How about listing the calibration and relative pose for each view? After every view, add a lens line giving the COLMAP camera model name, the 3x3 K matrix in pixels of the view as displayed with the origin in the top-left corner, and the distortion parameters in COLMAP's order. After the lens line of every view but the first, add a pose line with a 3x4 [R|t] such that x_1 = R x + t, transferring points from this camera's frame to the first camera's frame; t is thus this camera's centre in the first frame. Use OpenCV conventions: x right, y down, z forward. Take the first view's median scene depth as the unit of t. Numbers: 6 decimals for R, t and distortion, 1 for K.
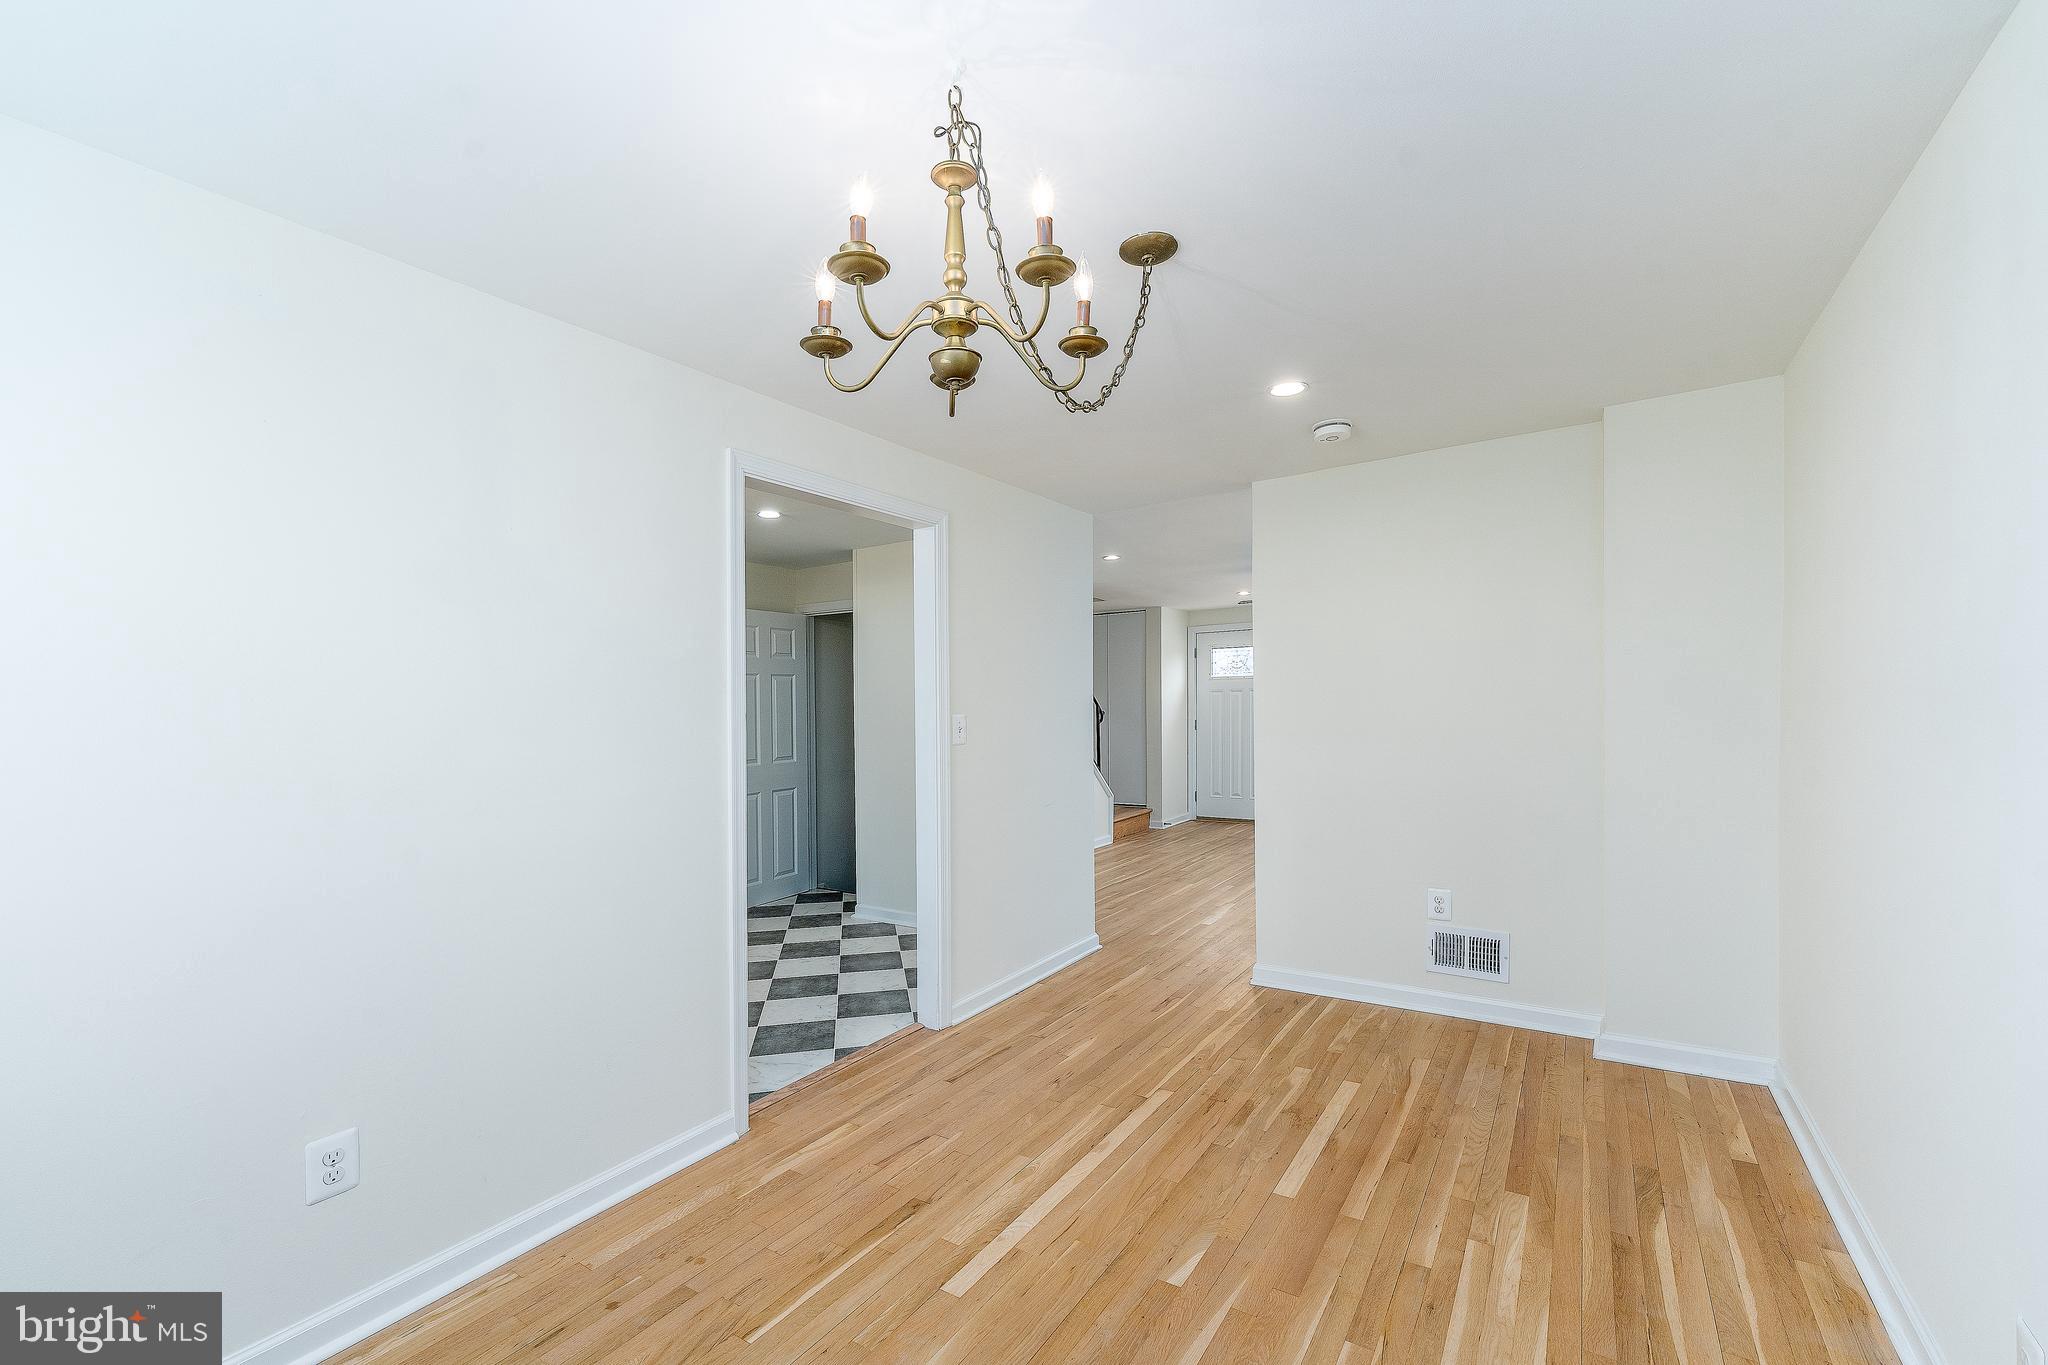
lens RADIAL K [[843.9, 0, 1031.5], [0, 843.9, 702.1], [0, 0, 1]] dist [0.002719, -0.000191]
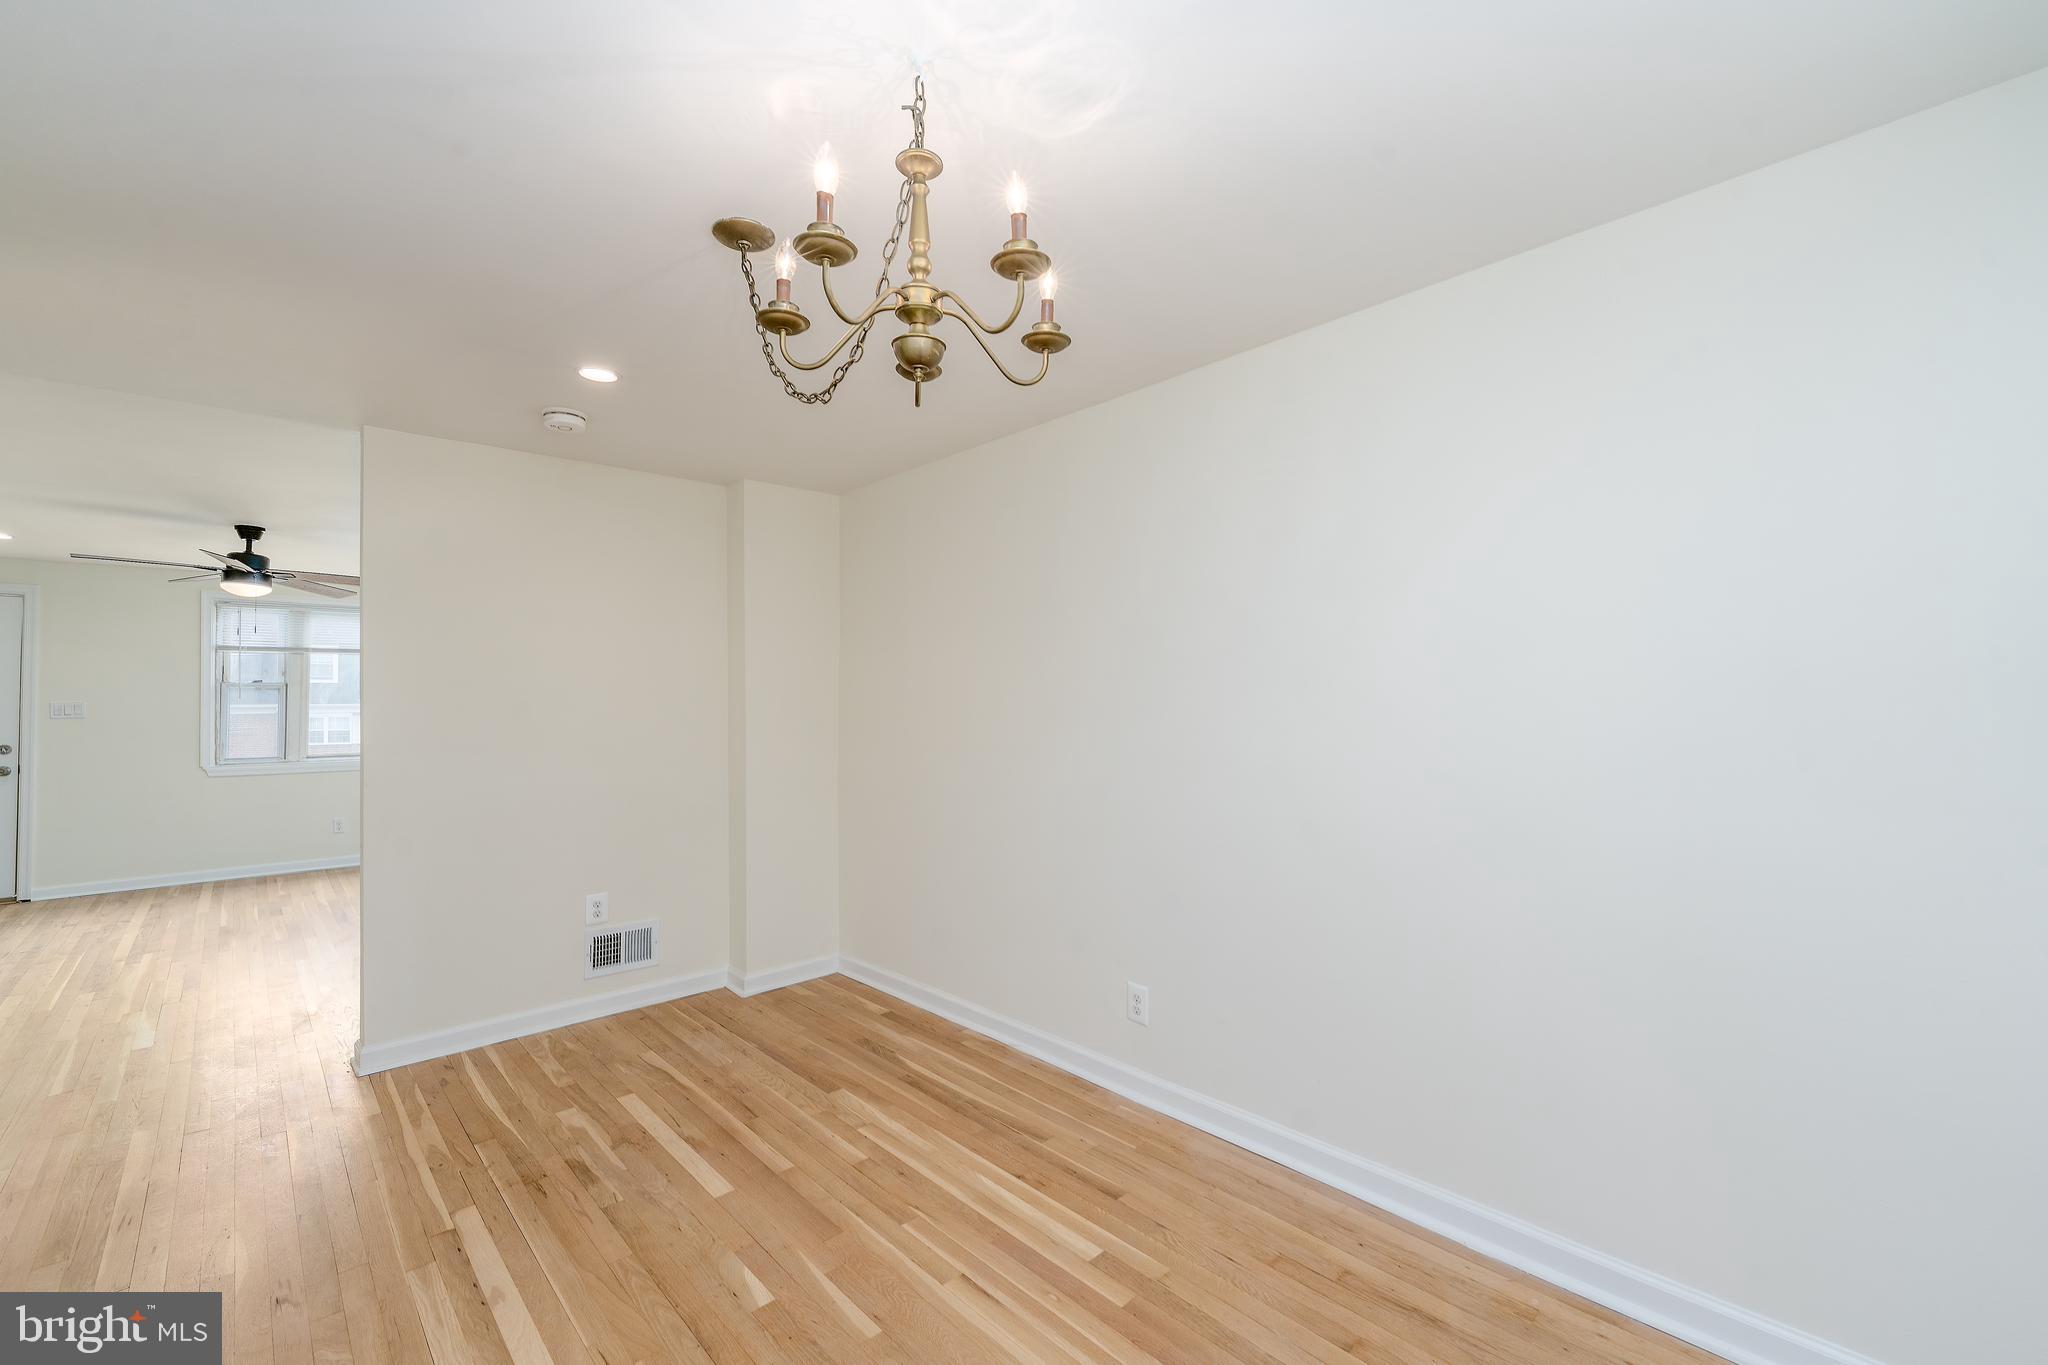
lens RADIAL K [[843.9, 0, 1028.2], [0, 843.9, 682.5], [0, 0, 1]] dist [0.002719, -0.000191]
pose [[0.240692, 0.042170, 0.969685, -0.552266], [-0.004785, 0.999095, -0.042261, 0.011165], [-0.970590, 0.005532, 0.240676, 0.354315]]
